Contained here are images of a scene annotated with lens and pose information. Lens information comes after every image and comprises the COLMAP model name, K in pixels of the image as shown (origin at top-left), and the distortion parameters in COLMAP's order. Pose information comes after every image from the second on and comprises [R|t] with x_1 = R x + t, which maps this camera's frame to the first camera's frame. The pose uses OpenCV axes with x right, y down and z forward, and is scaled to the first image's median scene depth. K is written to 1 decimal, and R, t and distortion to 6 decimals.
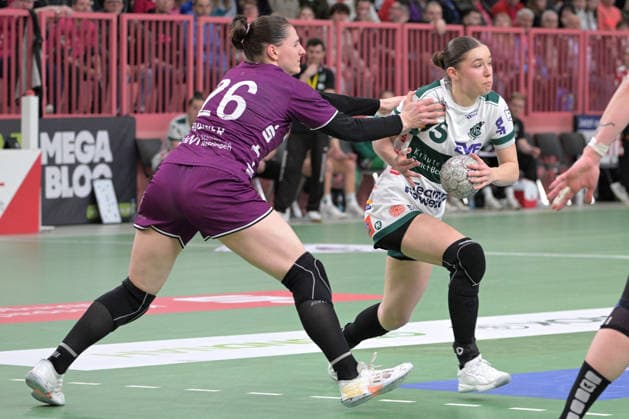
lens RADIAL K [[2838.7, 0, 314.5], [0, 2838.7, 209.5], [0, 0, 1]] dist [-0.220392, 3.891810]
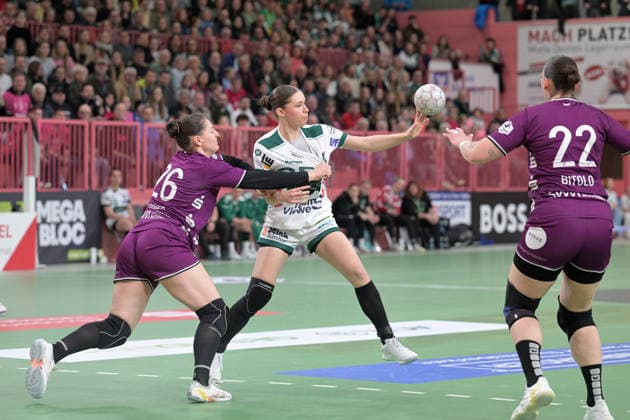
lens RADIAL K [[2843.2, 0, 315.0], [0, 2843.2, 210.0], [0, 0, 1]] dist [-0.220392, 3.891810]
pose [[0.999401, 0.002250, 0.034526, -0.002857], [-0.002261, 0.999997, 0.000287, -0.023319], [-0.034525, -0.000365, 0.999404, -0.480893]]
